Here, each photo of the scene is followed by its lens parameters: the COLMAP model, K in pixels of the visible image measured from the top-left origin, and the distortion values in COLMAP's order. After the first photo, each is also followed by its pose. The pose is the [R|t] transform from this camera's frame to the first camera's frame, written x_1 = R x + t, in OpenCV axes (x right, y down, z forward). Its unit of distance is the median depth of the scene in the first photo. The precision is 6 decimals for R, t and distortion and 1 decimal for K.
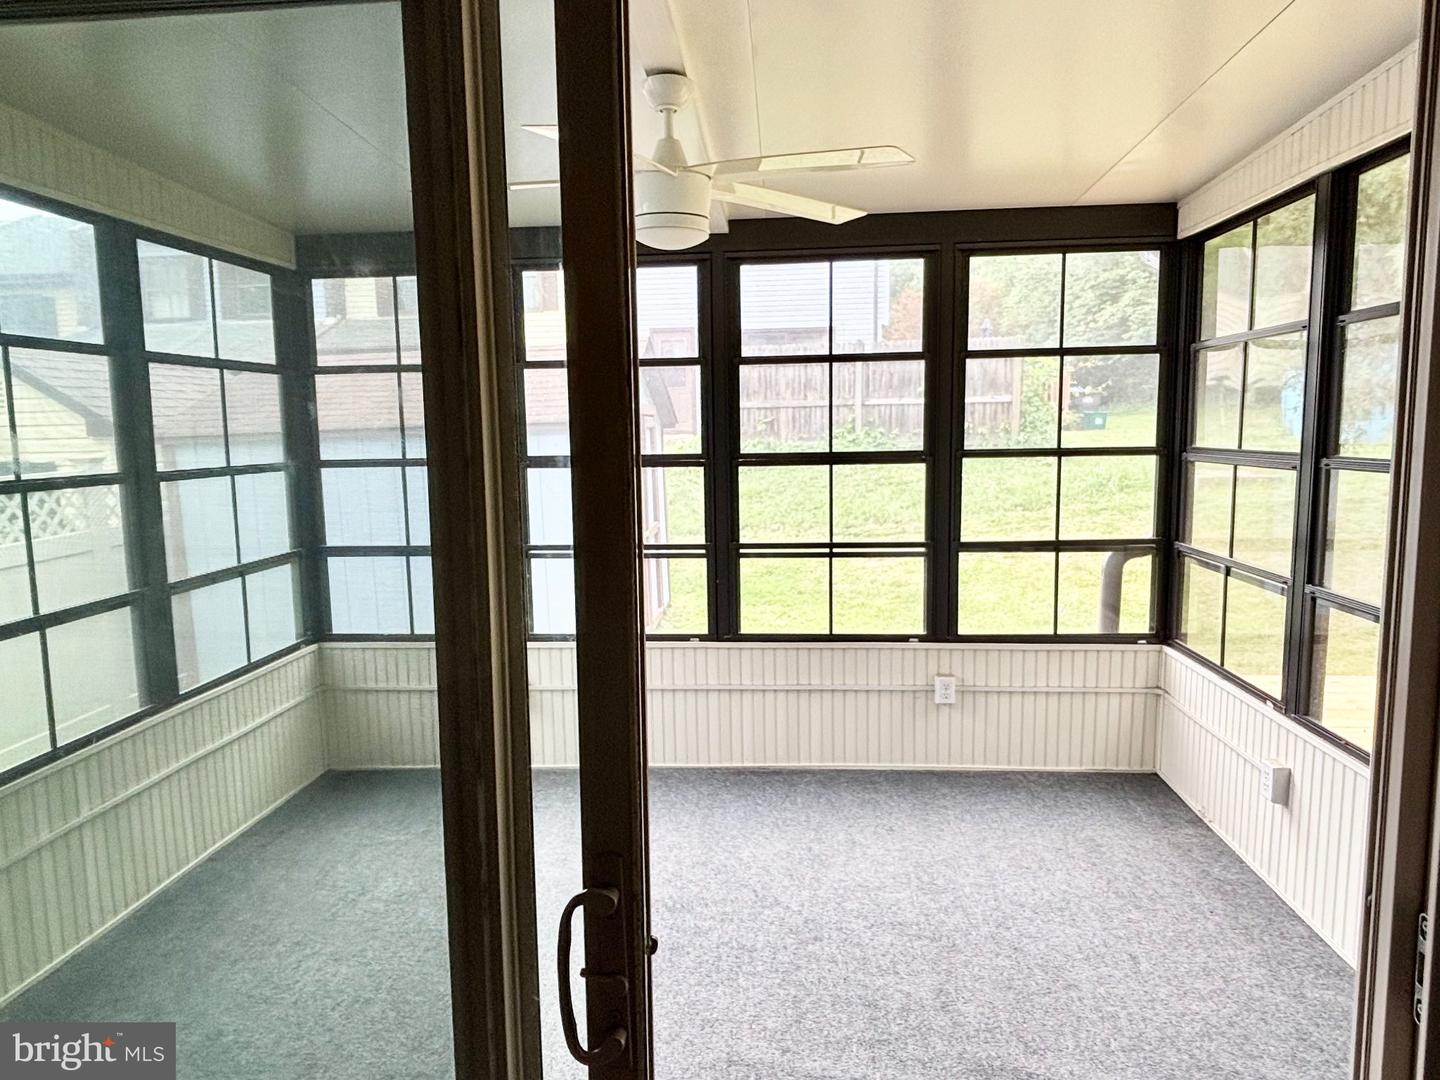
lens RADIAL K [[890.2, 0, 717.8], [0, 890.2, 541.8], [0, 0, 1]] dist [-0.000735, -0.002638]
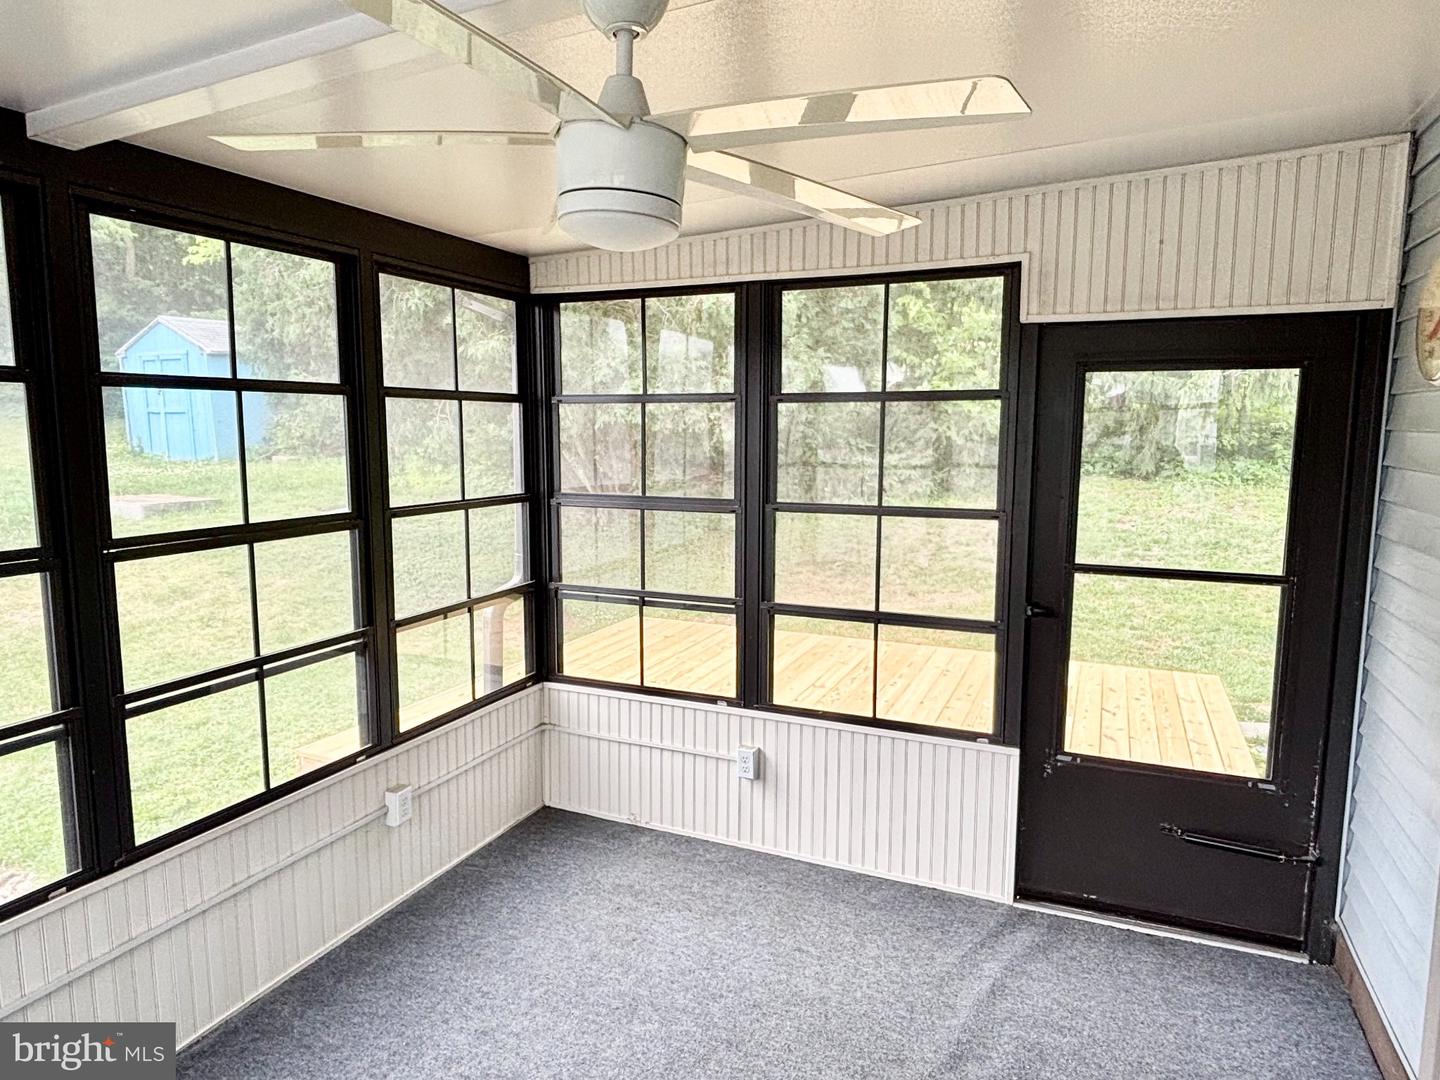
lens RADIAL K [[890.2, 0, 716.1], [0, 890.2, 531.5], [0, 0, 1]] dist [-0.000735, -0.002638]
pose [[0.323499, -0.092759, 0.941671, -0.397874], [0.112046, 0.991937, 0.059218, -0.097848], [-0.939571, 0.086354, 0.331284, 0.453982]]
